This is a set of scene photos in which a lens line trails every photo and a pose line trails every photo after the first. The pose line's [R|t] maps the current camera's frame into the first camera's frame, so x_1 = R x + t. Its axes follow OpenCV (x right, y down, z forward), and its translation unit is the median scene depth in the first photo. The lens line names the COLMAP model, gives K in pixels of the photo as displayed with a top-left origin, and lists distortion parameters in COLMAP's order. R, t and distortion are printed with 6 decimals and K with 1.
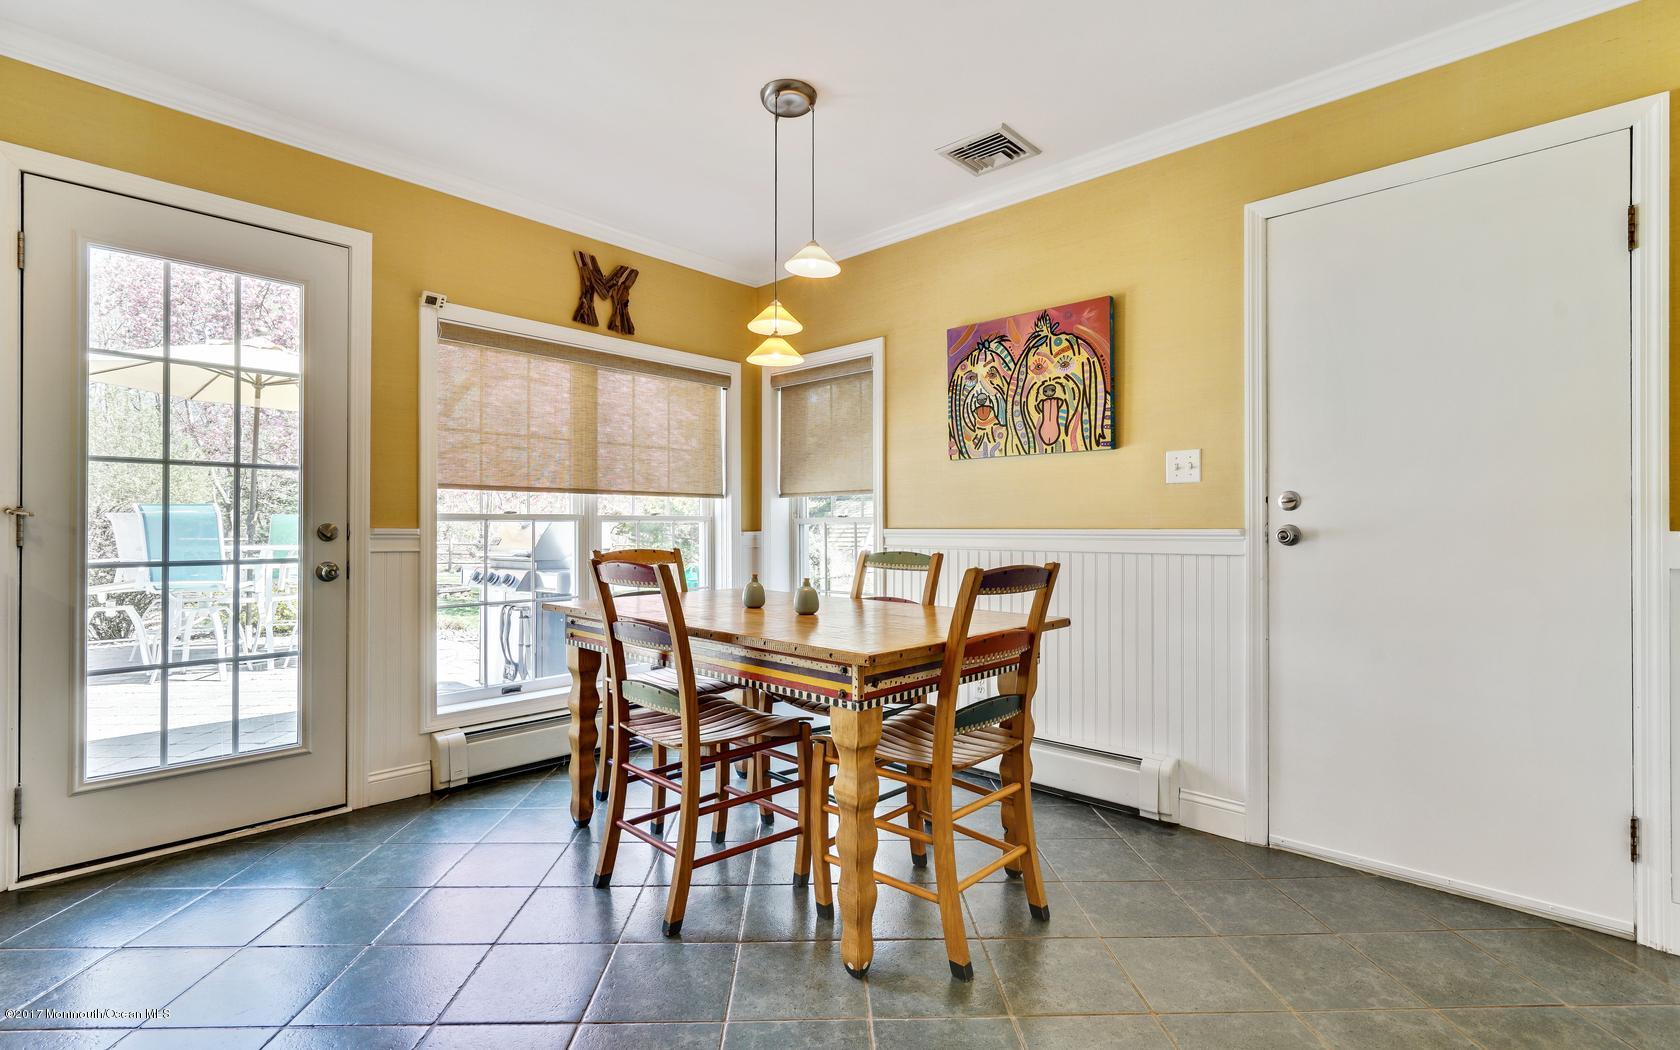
lens RADIAL K [[756.8, 0, 813.2], [0, 756.8, 525.3], [0, 0, 1]] dist [-0.000301, 0.000002]
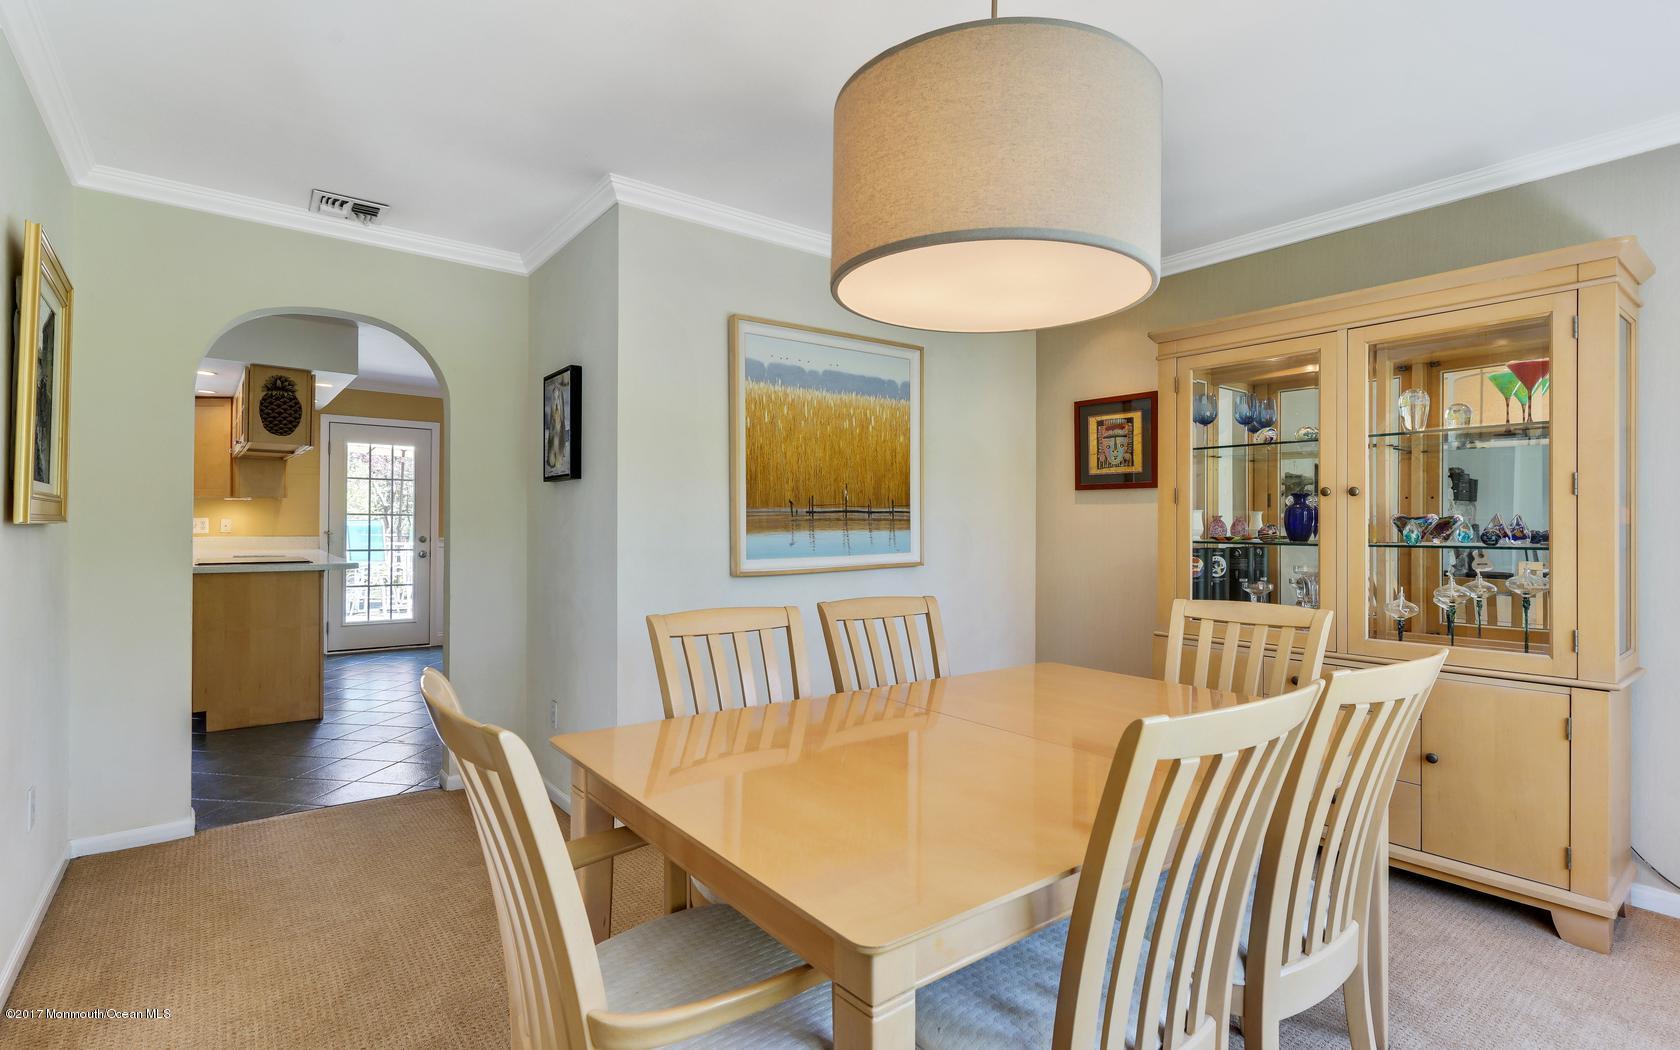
lens RADIAL K [[756.8, 0, 813.2], [0, 756.8, 525.3], [0, 0, 1]] dist [-0.000301, 0.000002]
pose [[0.989816, 0.007811, -0.142136, 0.874554], [-0.007569, 0.999969, 0.002243, -0.044938], [0.142149, -0.001145, 0.989845, -1.150812]]
